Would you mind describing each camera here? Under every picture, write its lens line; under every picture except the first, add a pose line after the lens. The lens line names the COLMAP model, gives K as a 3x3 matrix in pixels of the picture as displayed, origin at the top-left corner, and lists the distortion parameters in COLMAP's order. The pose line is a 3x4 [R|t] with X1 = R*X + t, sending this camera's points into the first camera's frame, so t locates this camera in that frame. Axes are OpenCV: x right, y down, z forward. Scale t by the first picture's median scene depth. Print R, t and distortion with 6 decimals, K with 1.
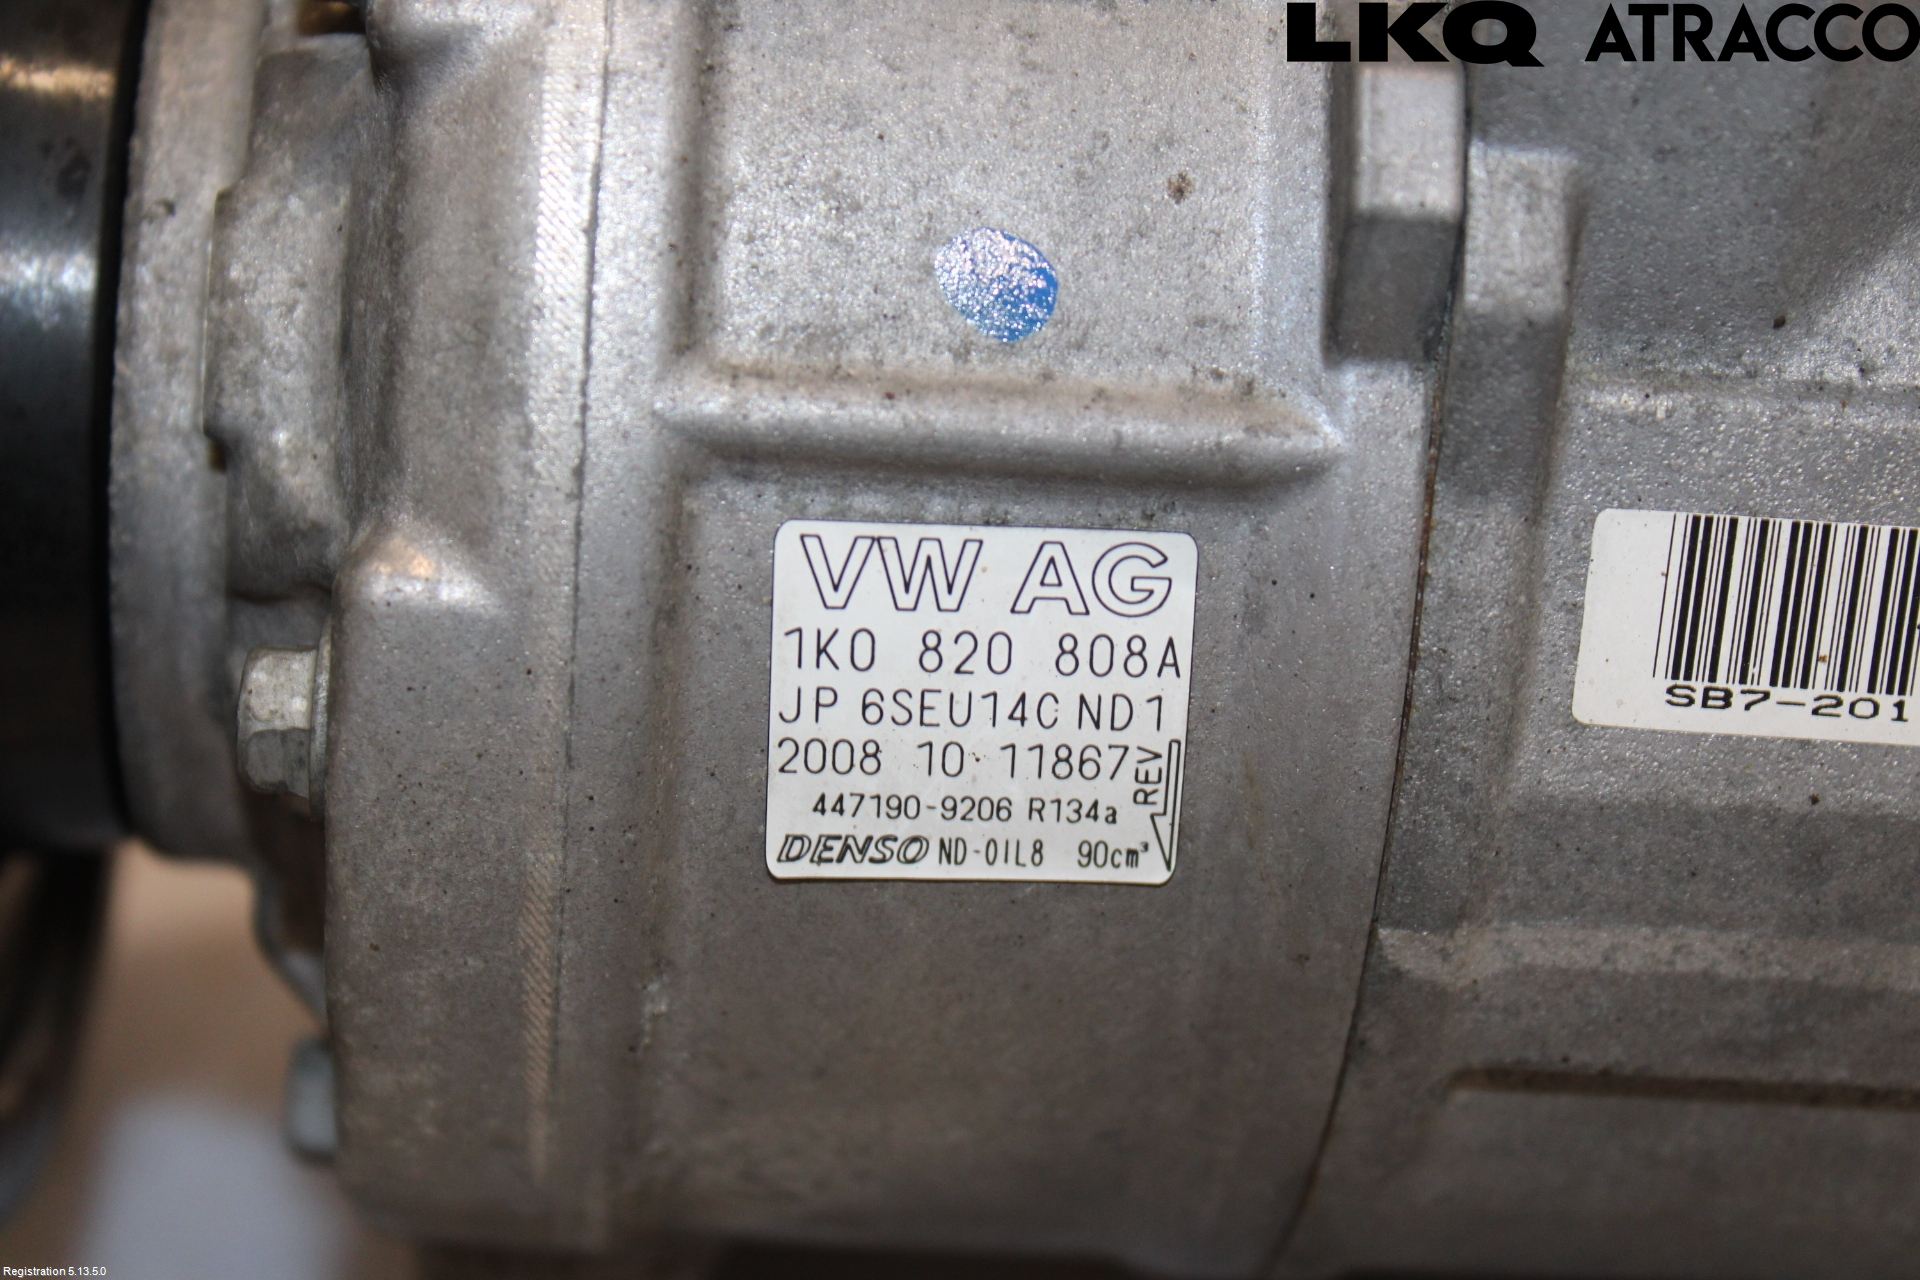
lens RADIAL K [[4007.7, 0, 963.3], [0, 4007.7, 640.5], [0, 0, 1]] dist [0.039016, 0.000000]
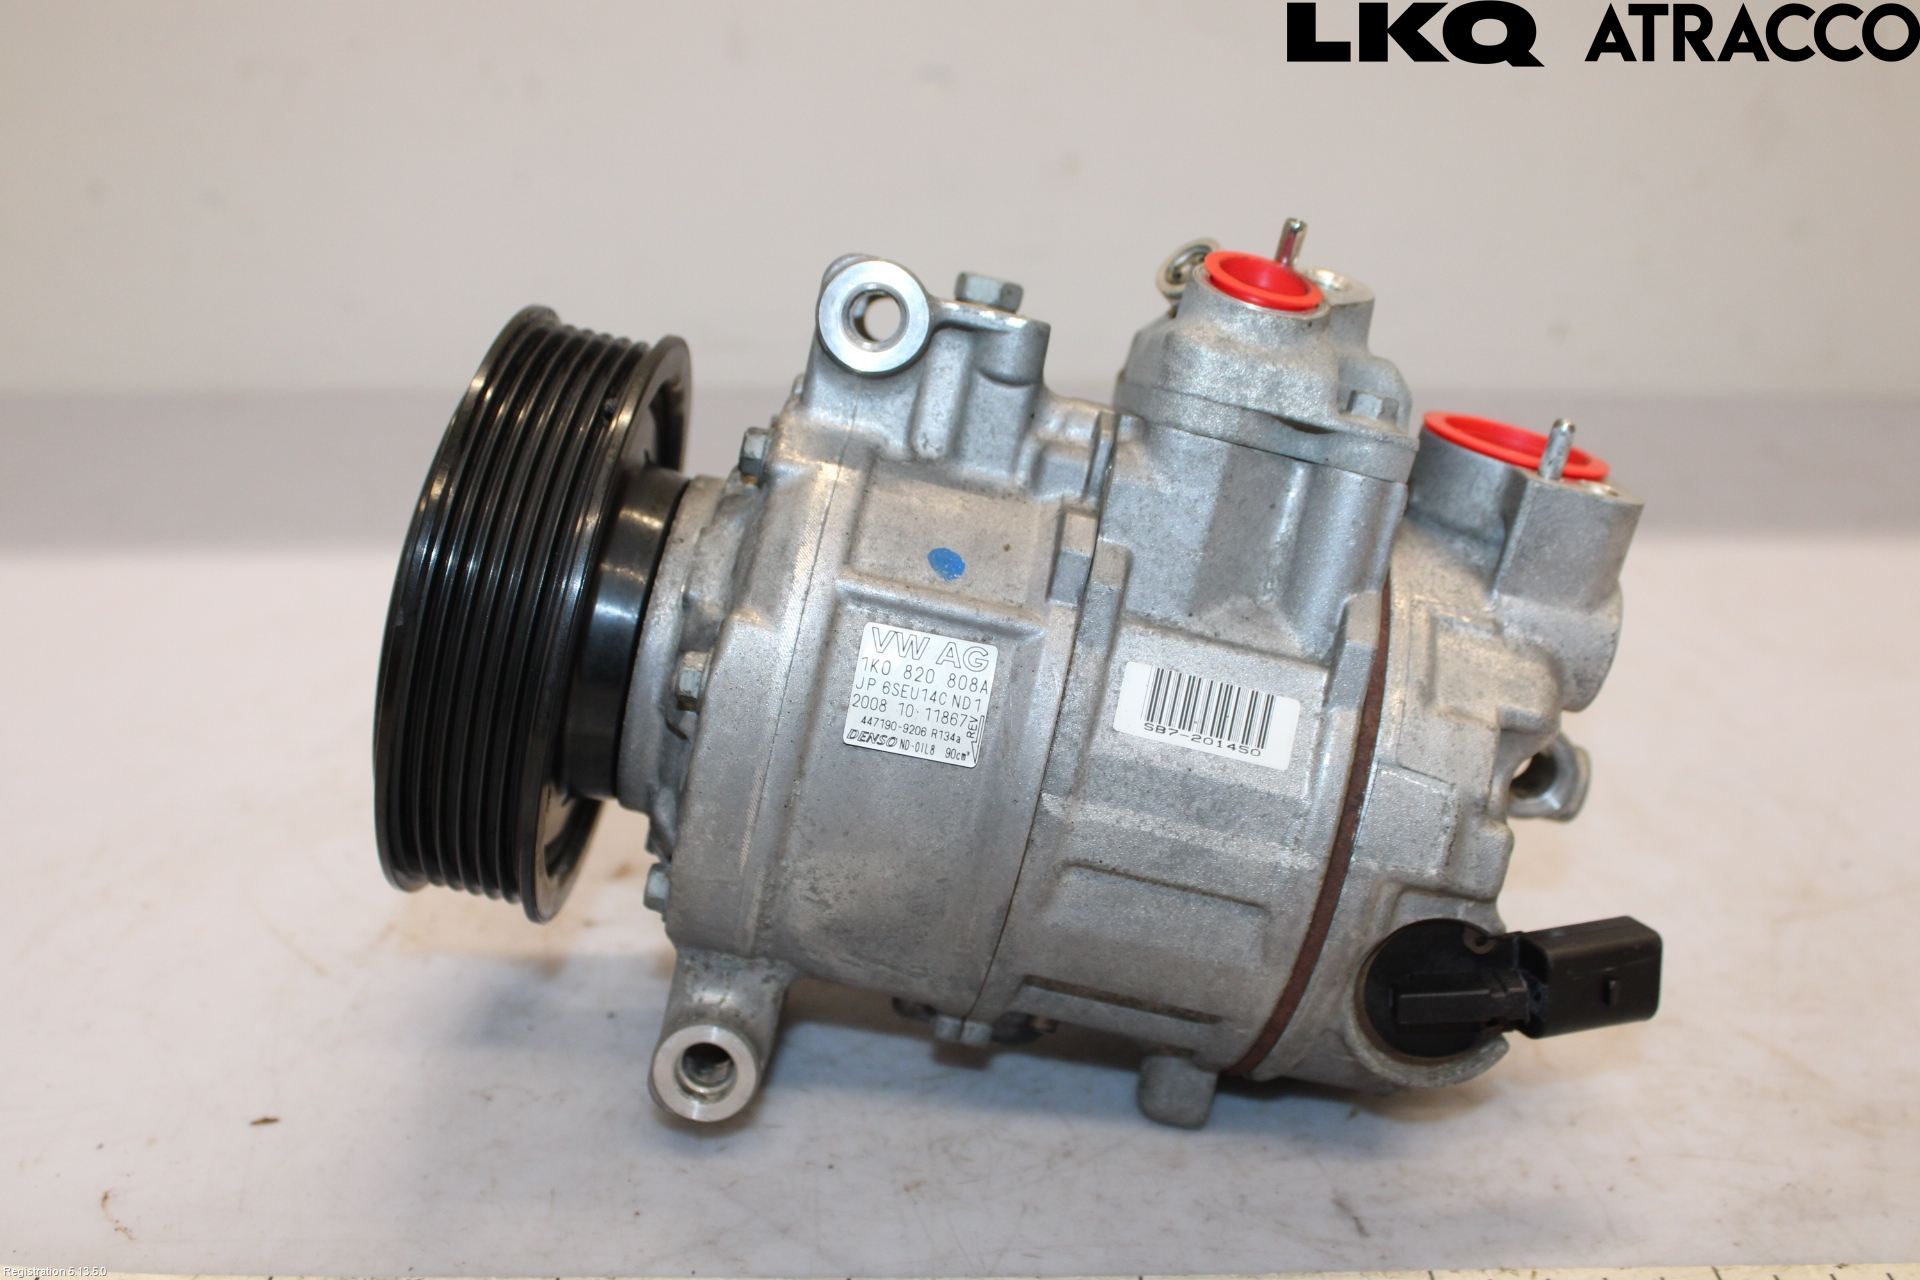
lens RADIAL K [[2060.1, 0, 958.2], [0, 2060.1, 637.5], [0, 0, 1]] dist [-0.002122, 0.000000]
pose [[0.989924, 0.140904, -0.013988, 0.047745], [-0.134081, 0.901041, -0.412488, 0.618150], [-0.045518, 0.410208, 0.910855, -0.446749]]
